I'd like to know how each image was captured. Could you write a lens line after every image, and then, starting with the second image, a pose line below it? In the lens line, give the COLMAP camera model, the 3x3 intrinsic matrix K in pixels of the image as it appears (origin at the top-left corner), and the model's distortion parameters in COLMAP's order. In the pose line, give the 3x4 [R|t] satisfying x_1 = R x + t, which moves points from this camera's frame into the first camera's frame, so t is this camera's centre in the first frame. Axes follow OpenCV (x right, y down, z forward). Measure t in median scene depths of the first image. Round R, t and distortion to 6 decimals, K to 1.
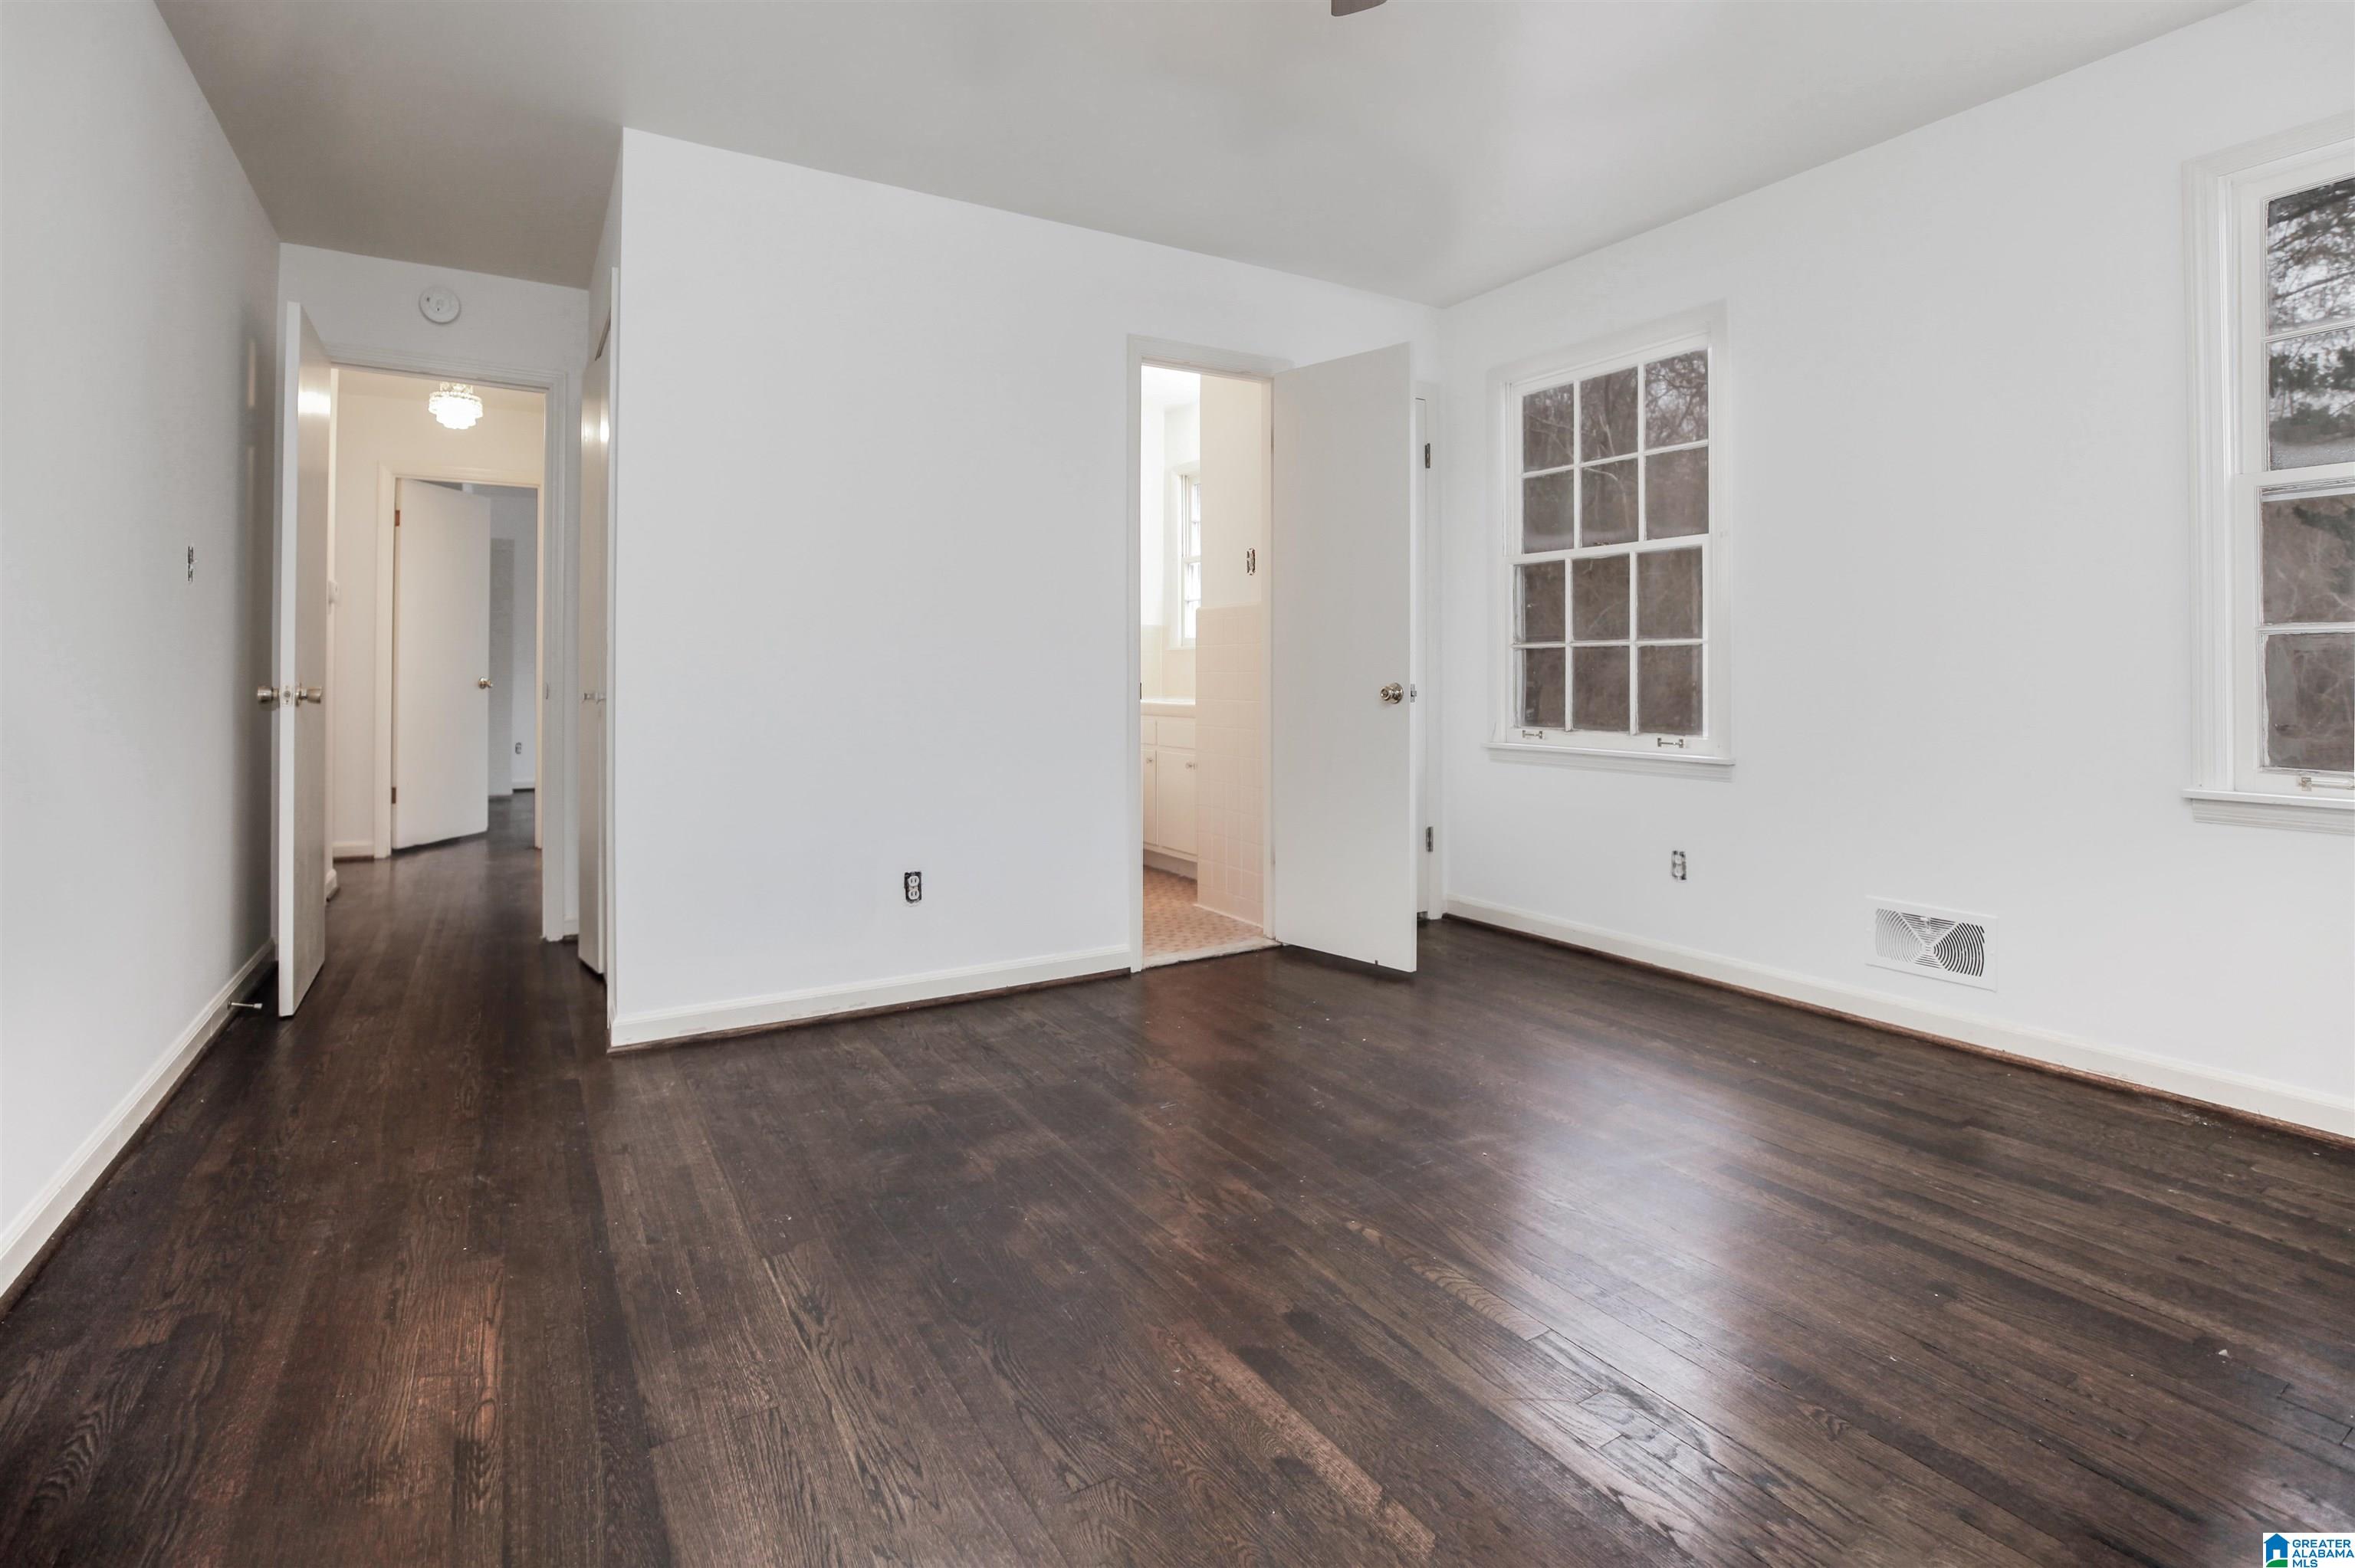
lens RADIAL K [[1095.3, 0, 1177.5], [0, 1095.3, 784.0], [0, 0, 1]] dist [-0.054049, 0.015294]
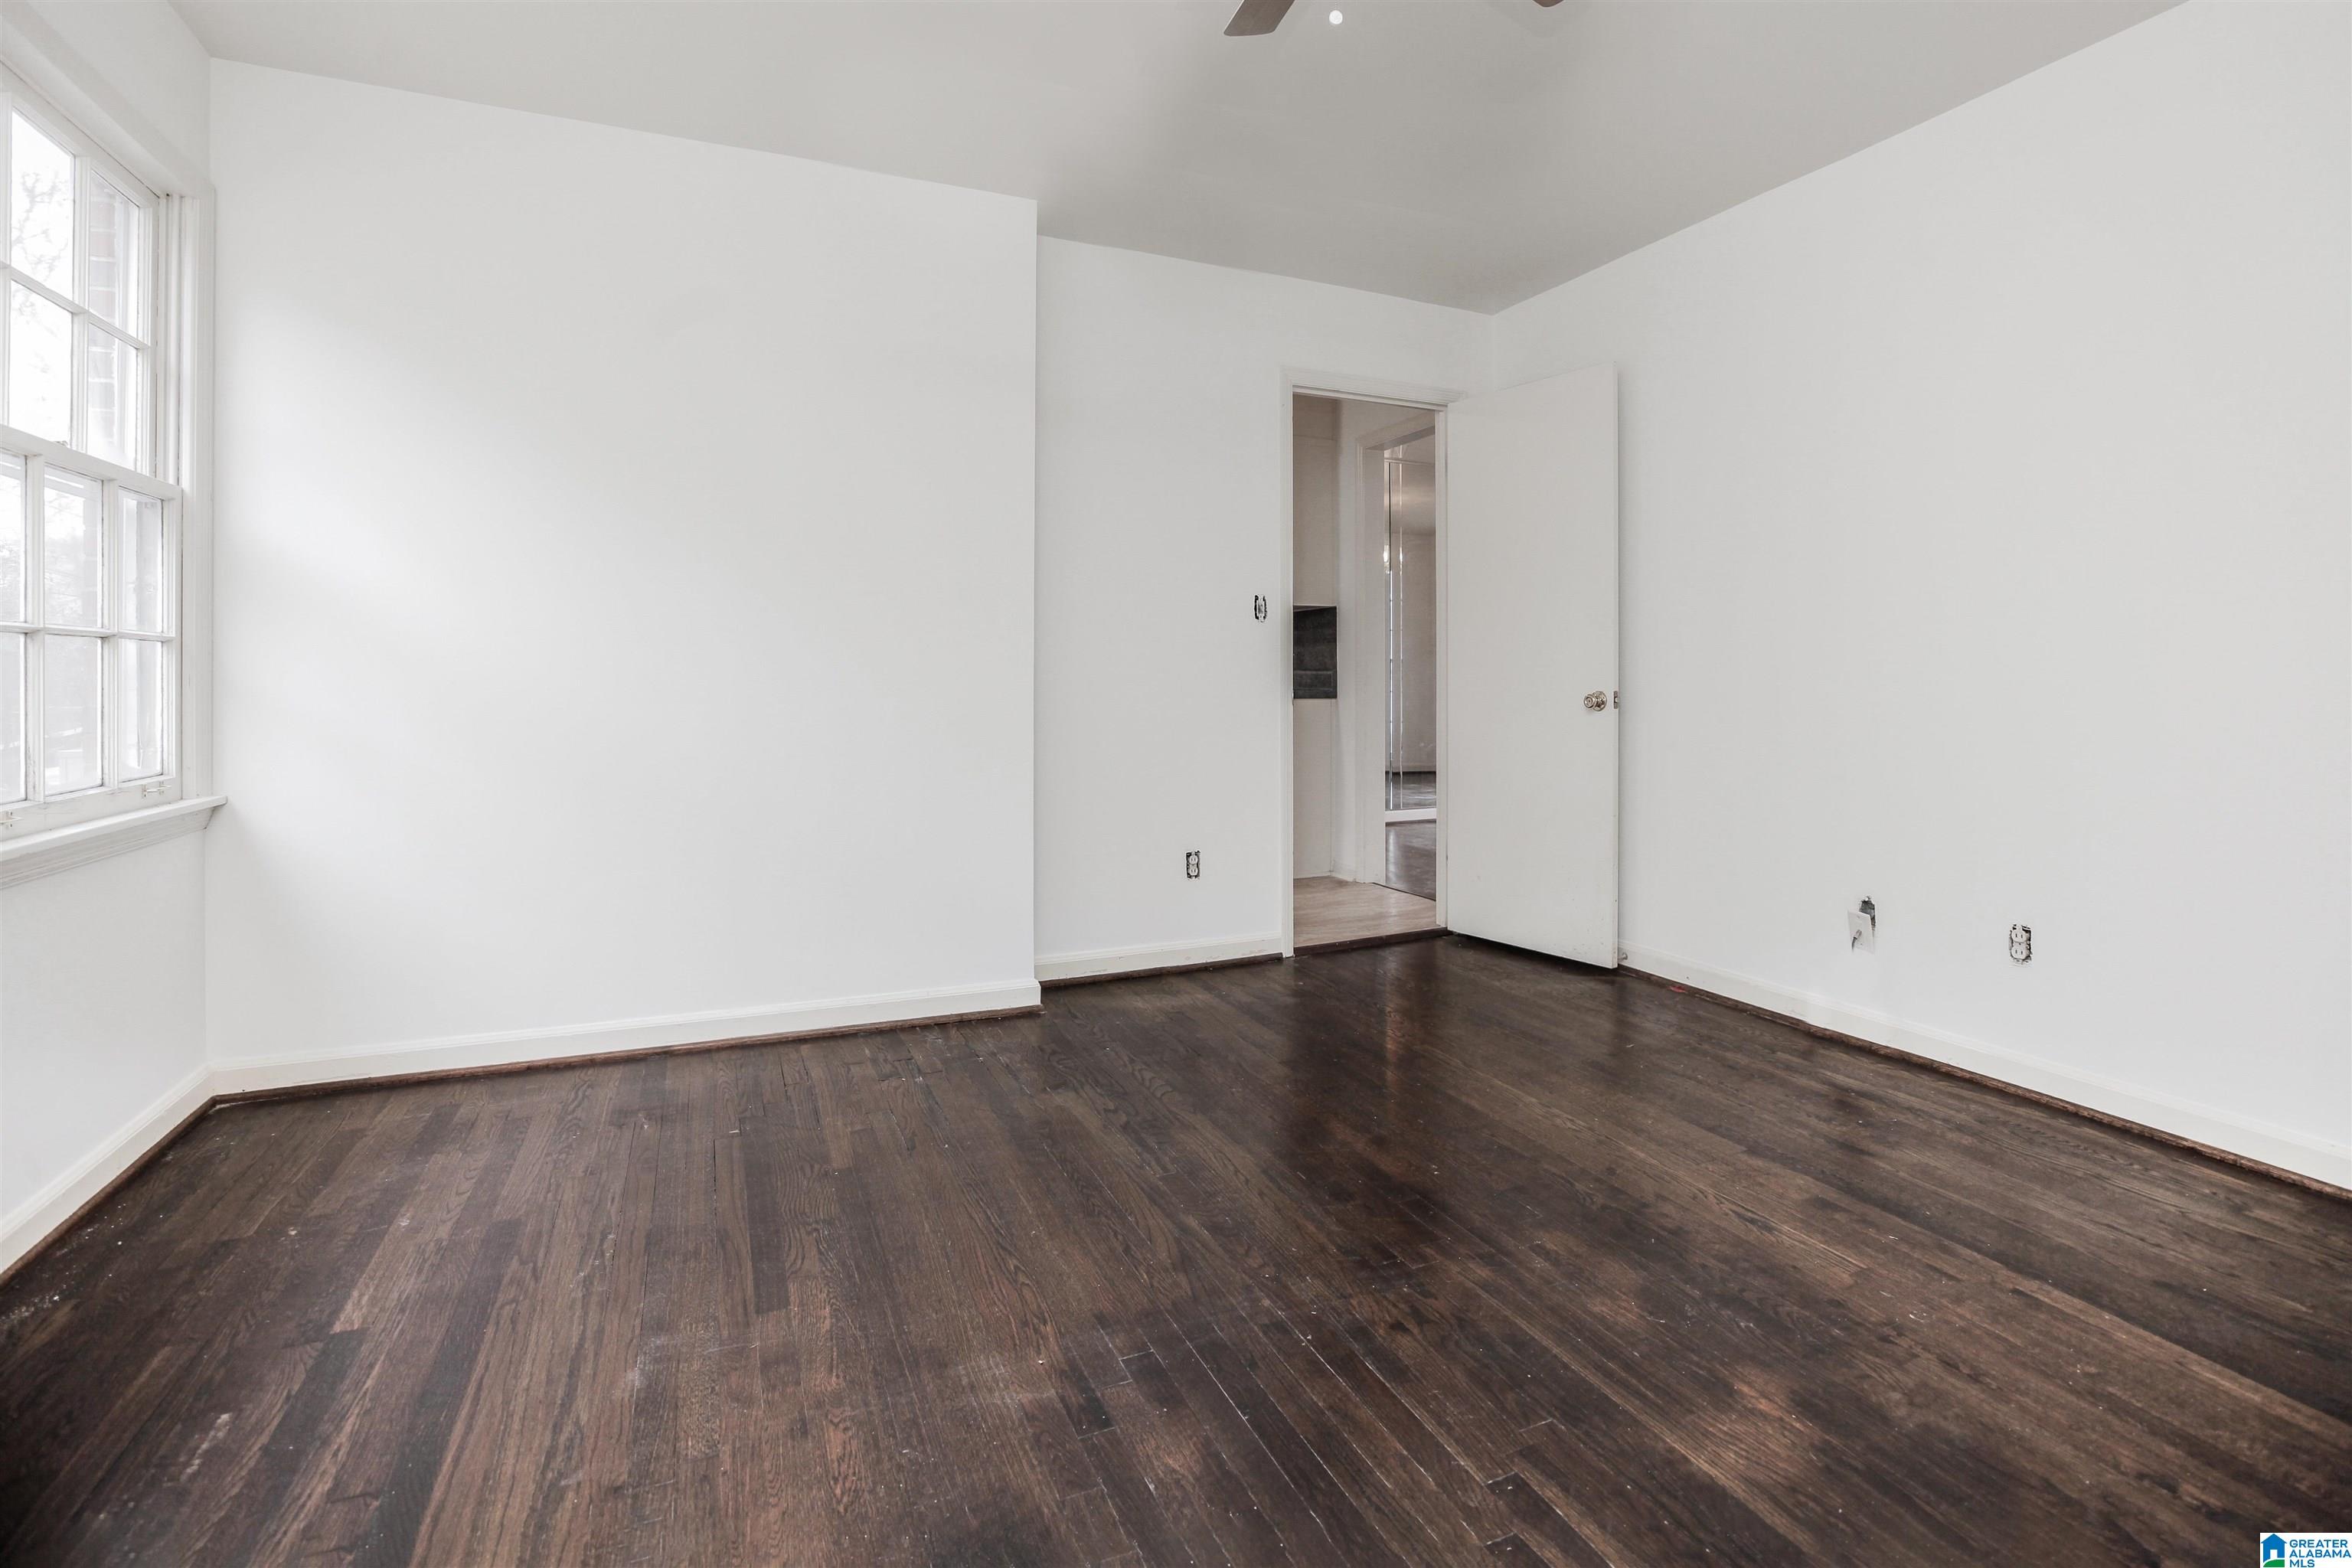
lens RADIAL K [[1094.1, 0, 1176.0], [0, 1094.1, 784.0], [0, 0, 1]] dist [-0.054049, 0.015294]
pose [[-0.989758, -0.011504, 0.142289, 0.111917], [0.016010, 0.981515, 0.190717, -0.192363], [-0.141852, 0.191042, -0.971278, 1.837278]]
